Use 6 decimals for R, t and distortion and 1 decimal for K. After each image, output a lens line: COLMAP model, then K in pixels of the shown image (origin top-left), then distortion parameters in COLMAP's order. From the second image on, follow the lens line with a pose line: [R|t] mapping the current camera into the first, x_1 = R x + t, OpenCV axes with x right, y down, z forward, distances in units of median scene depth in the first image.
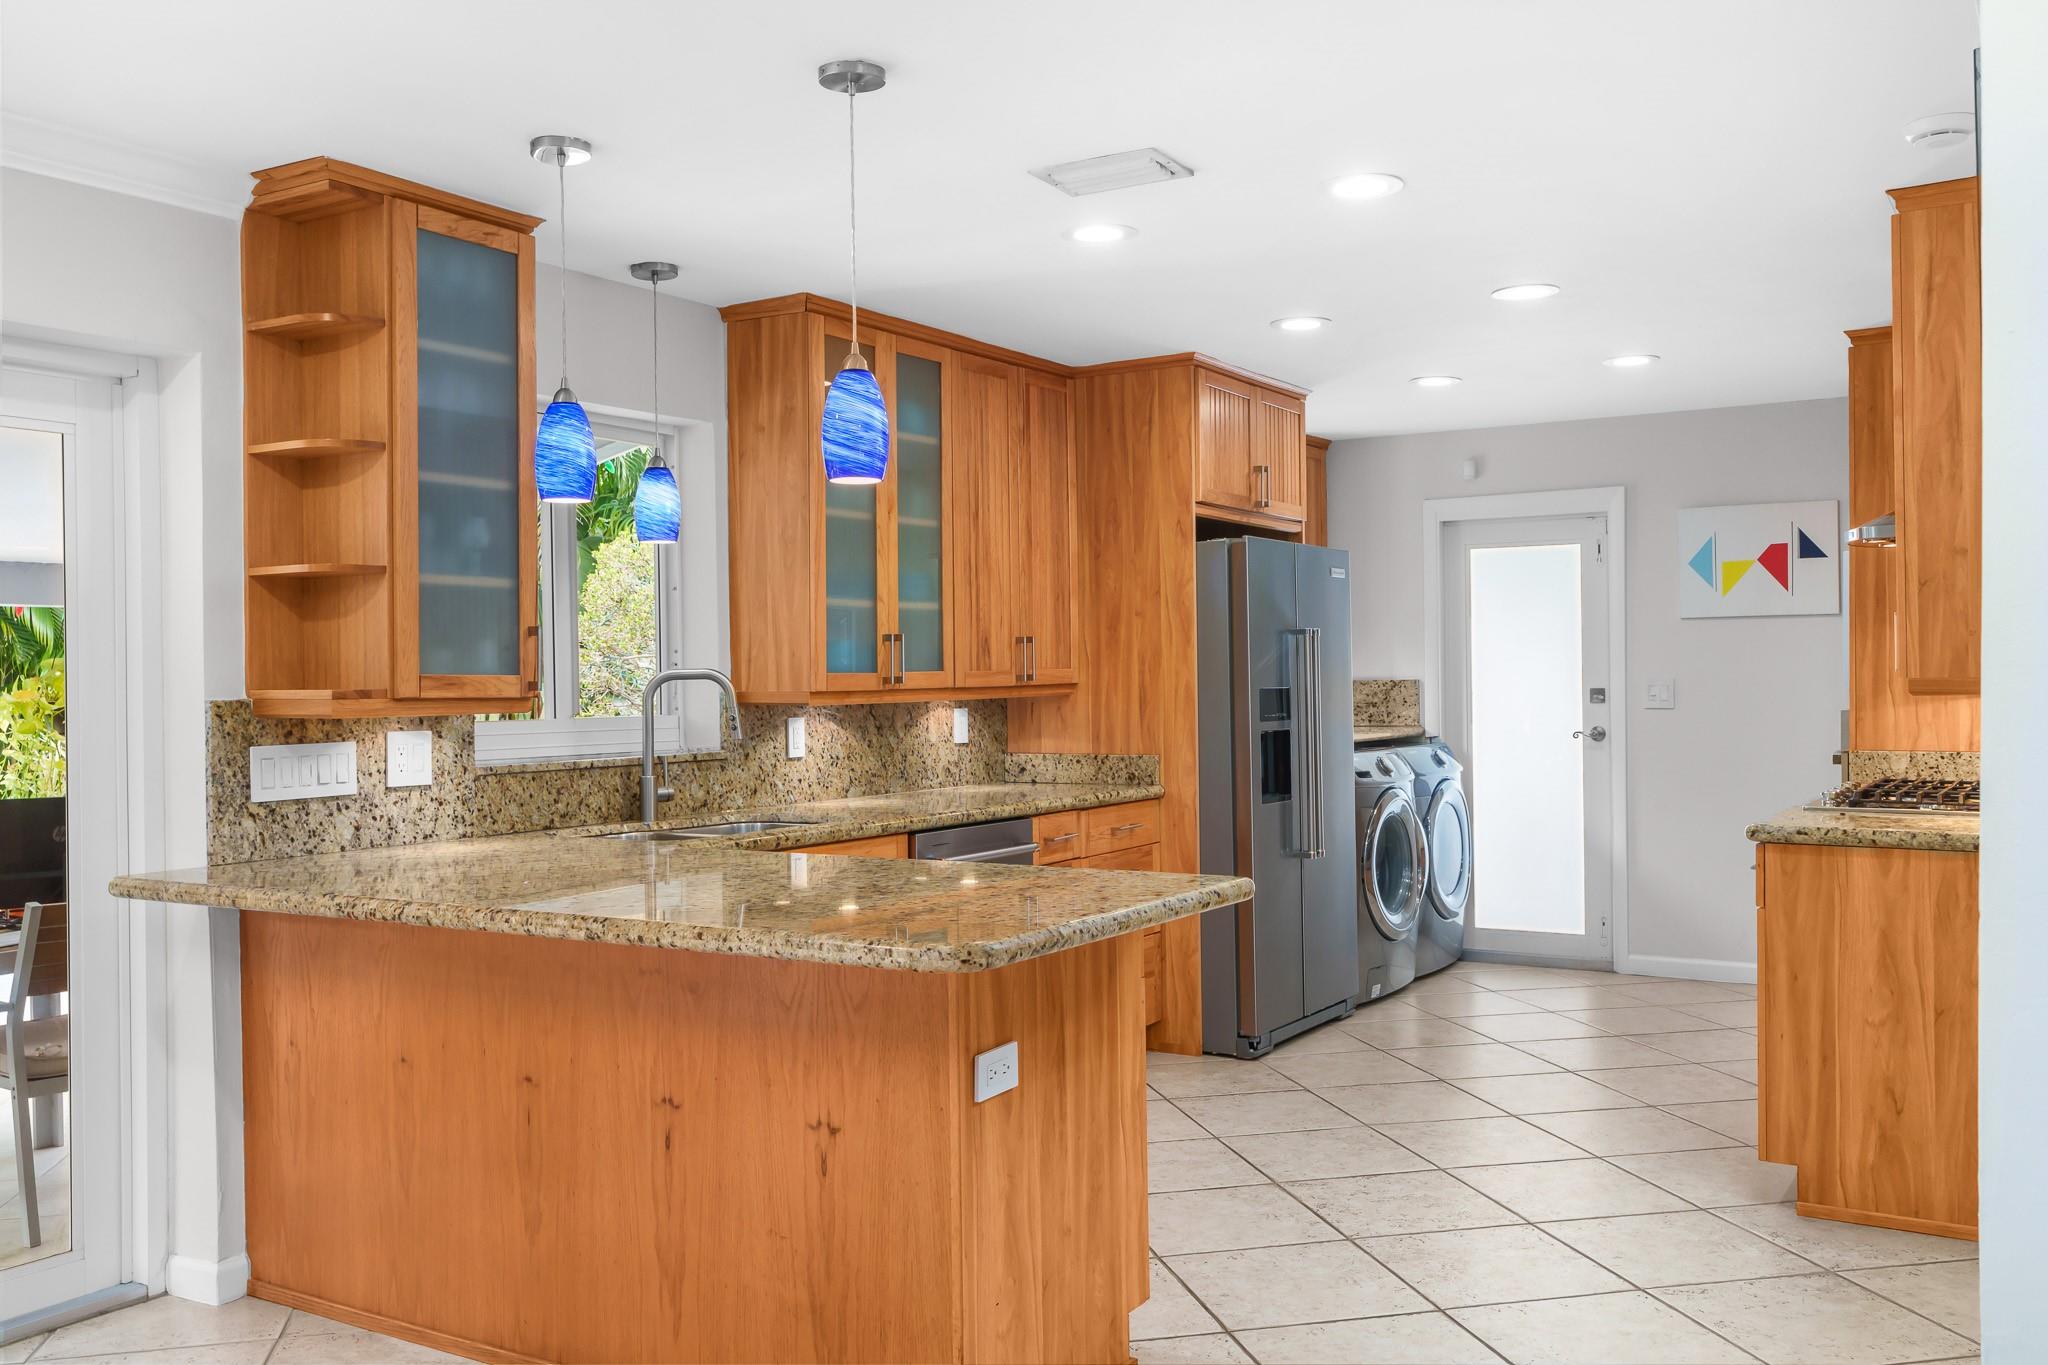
lens RADIAL K [[1729.8, 0, 1018.8], [0, 1729.8, 685.8], [0, 0, 1]] dist [0.004538, 0.005304]
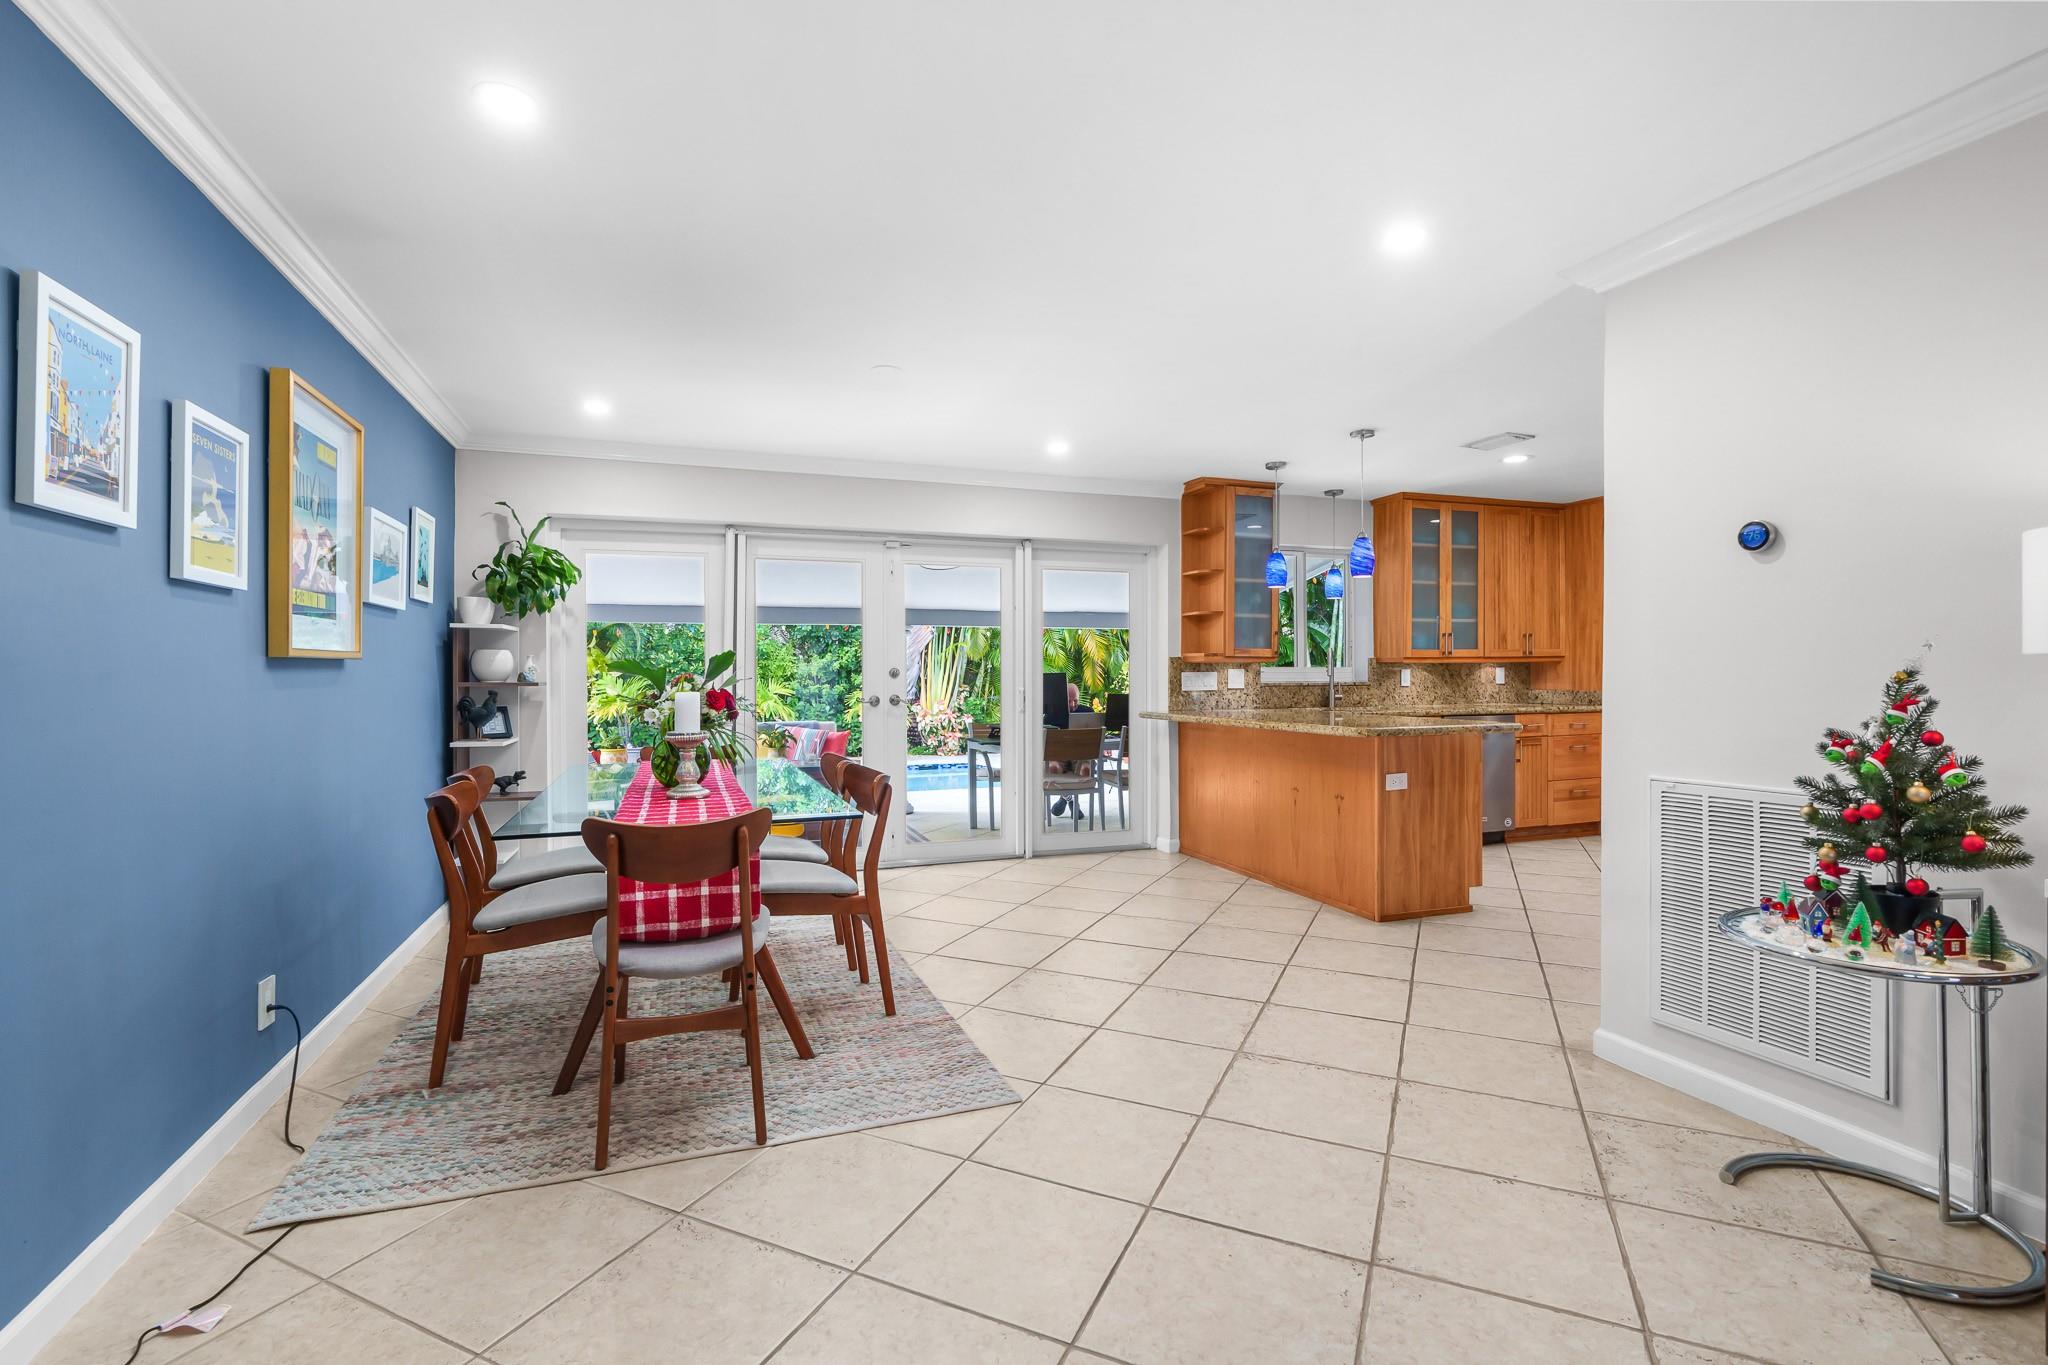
lens RADIAL K [[926.4, 0, 1025.9], [0, 926.4, 683.5], [0, 0, 1]] dist [-0.010075, 0.003892]
pose [[0.788937, 0.016493, -0.614252, 0.249307], [-0.008258, 0.999834, 0.016240, 0.022741], [0.614418, -0.007739, 0.788943, -0.330299]]
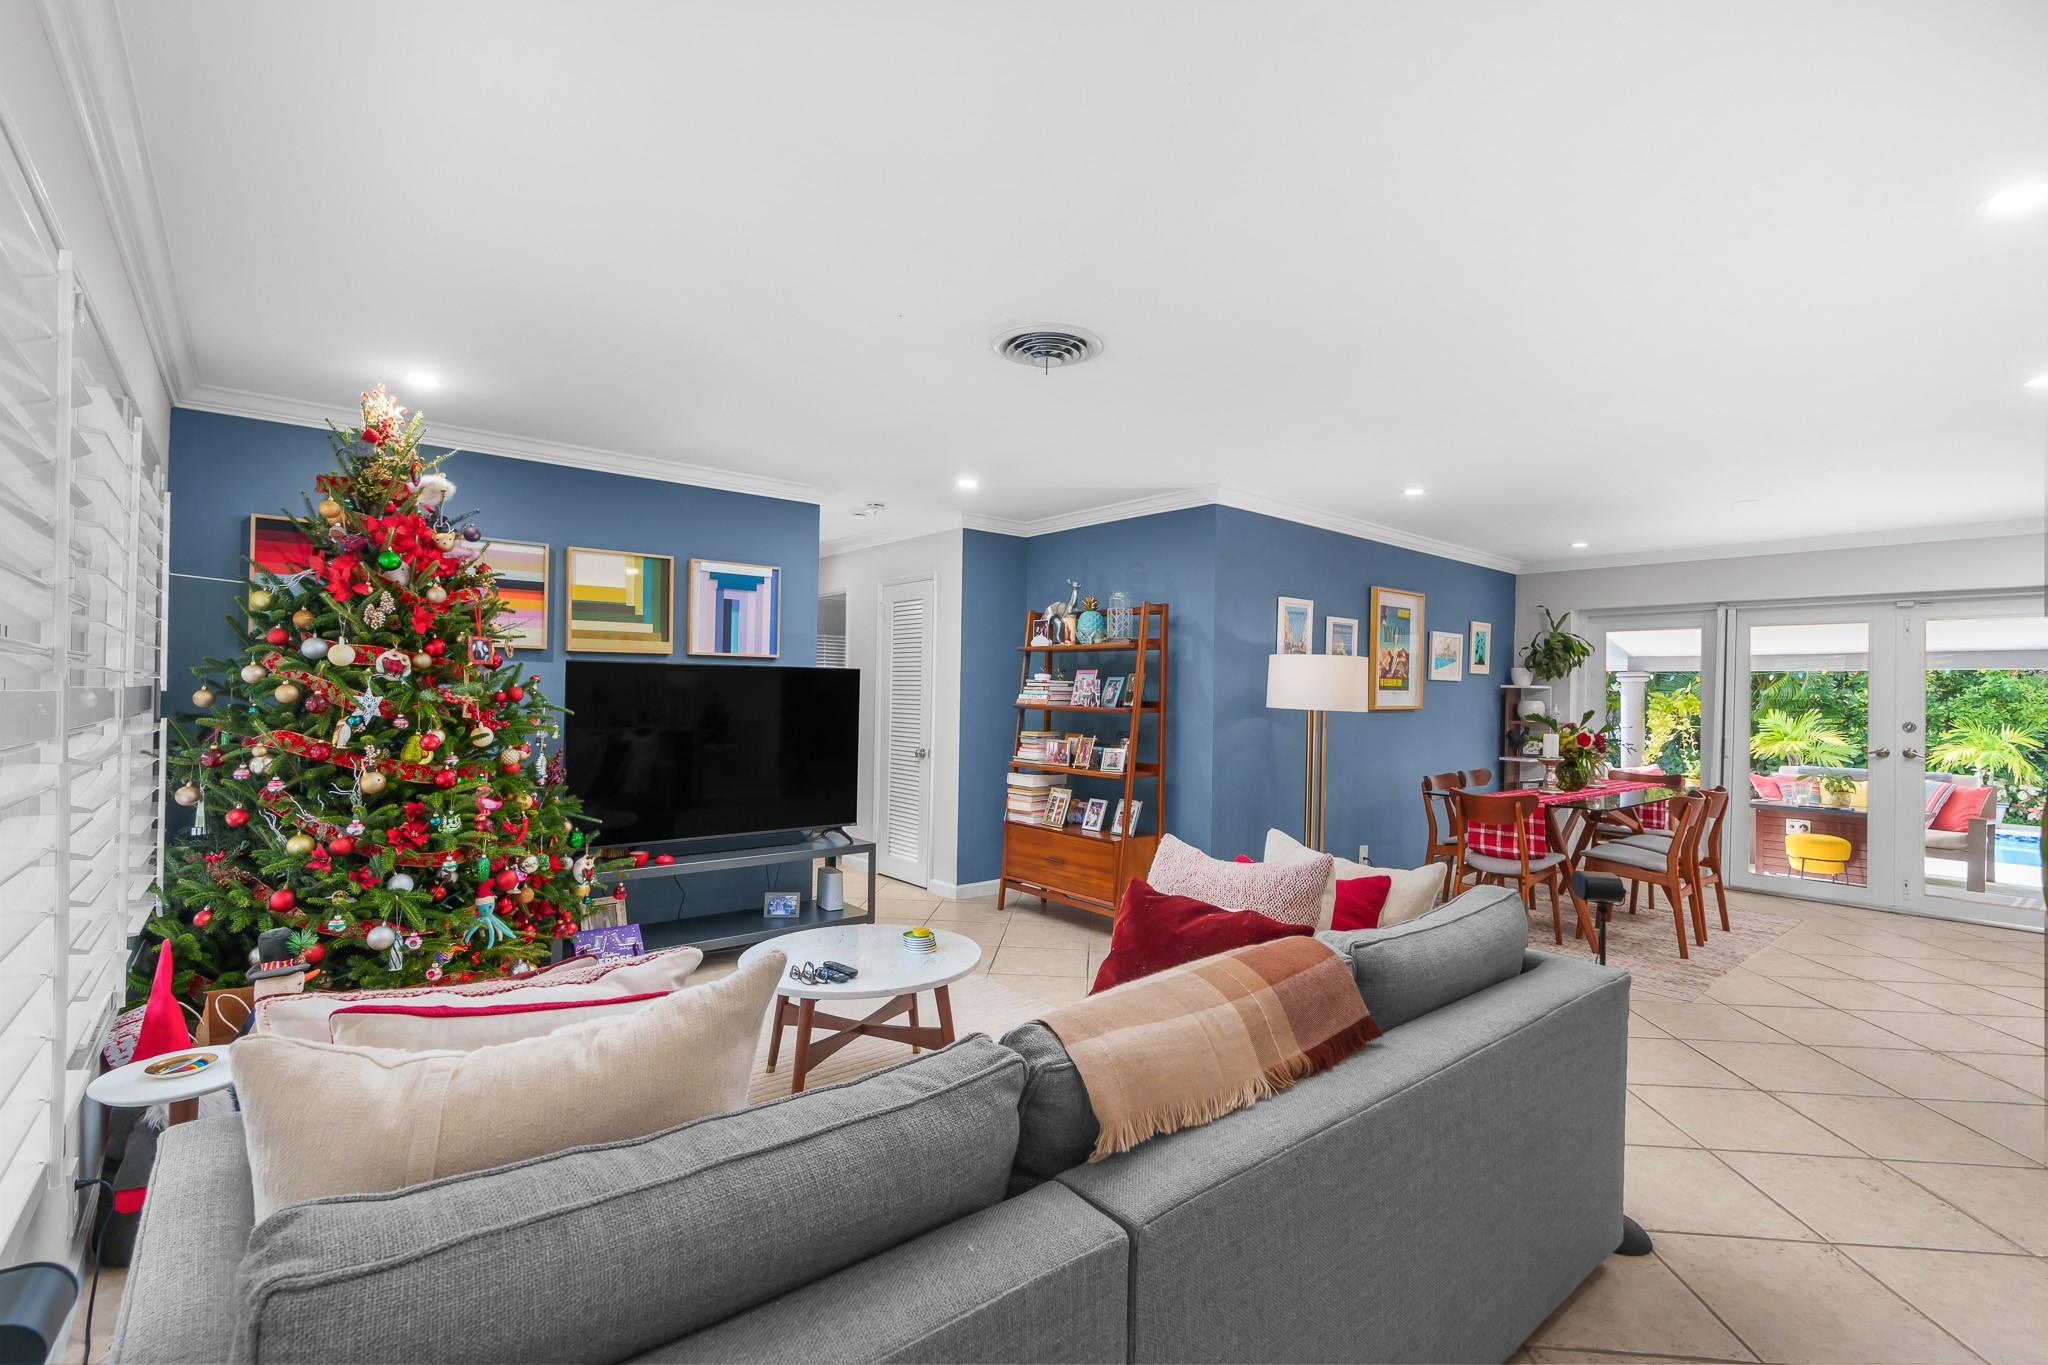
lens RADIAL K [[926.4, 0, 1009.9], [0, 926.4, 688.5], [0, 0, 1]] dist [-0.010075, 0.003892]
pose [[-0.314959, 0.004050, -0.949097, 0.883481], [-0.017529, 0.999796, 0.010084, -0.010786], [0.948944, 0.019813, -0.314823, -0.250715]]
